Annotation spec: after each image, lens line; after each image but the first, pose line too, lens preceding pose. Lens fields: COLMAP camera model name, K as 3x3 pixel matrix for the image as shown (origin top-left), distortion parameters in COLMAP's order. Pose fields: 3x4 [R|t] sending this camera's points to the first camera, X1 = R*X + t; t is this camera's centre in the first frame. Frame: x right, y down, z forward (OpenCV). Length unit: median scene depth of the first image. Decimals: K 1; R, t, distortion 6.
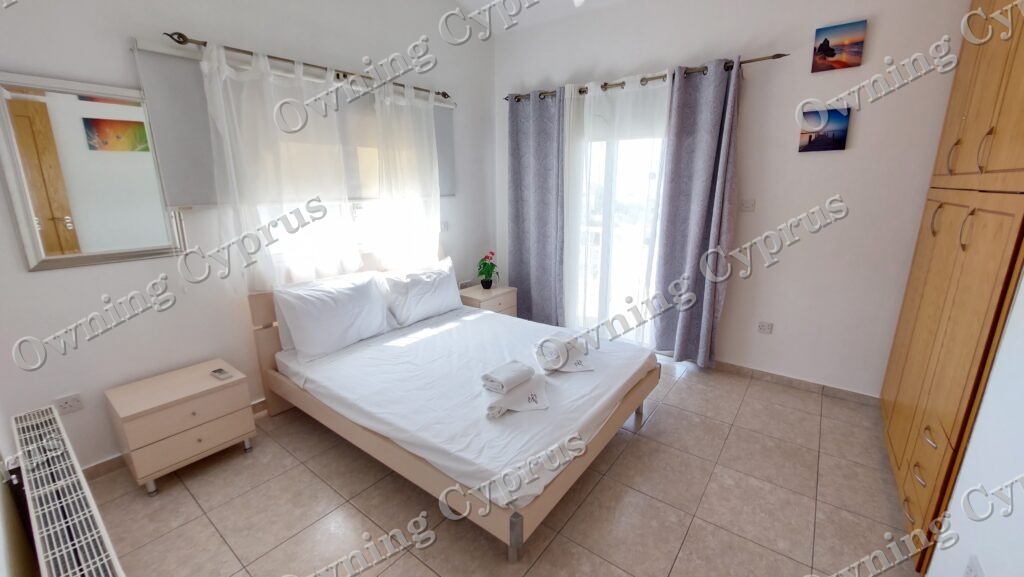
lens RADIAL K [[409.7, 0, 514.8], [0, 409.7, 282.0], [0, 0, 1]] dist [-0.010922, -0.000212]
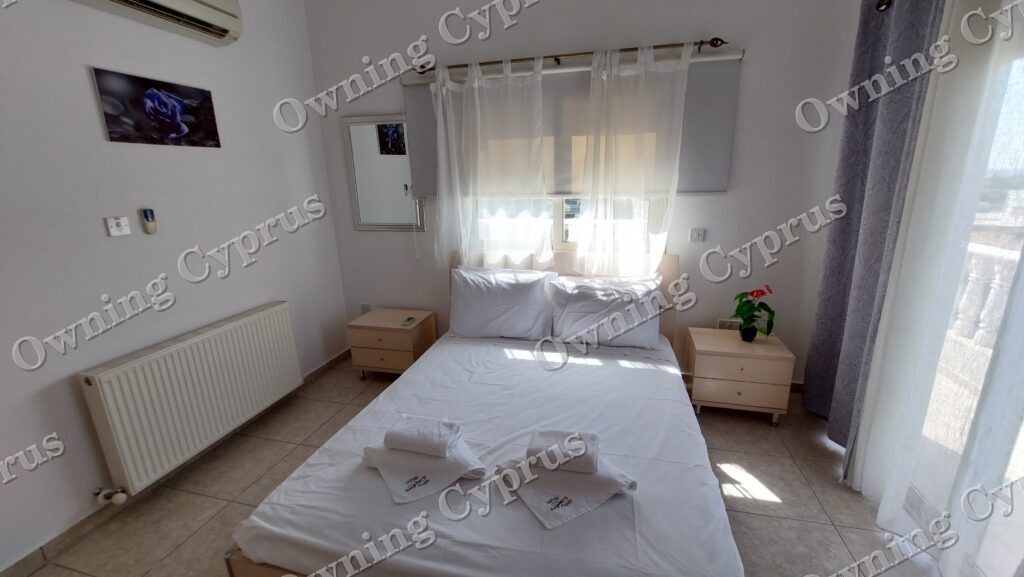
lens RADIAL K [[409.7, 0, 514.8], [0, 409.7, 282.0], [0, 0, 1]] dist [-0.010922, -0.000212]
pose [[0.400461, 0.218544, -0.889871, 0.448994], [-0.194558, 0.969278, 0.150490, -0.130180], [0.895421, 0.112866, 0.430677, 0.539158]]
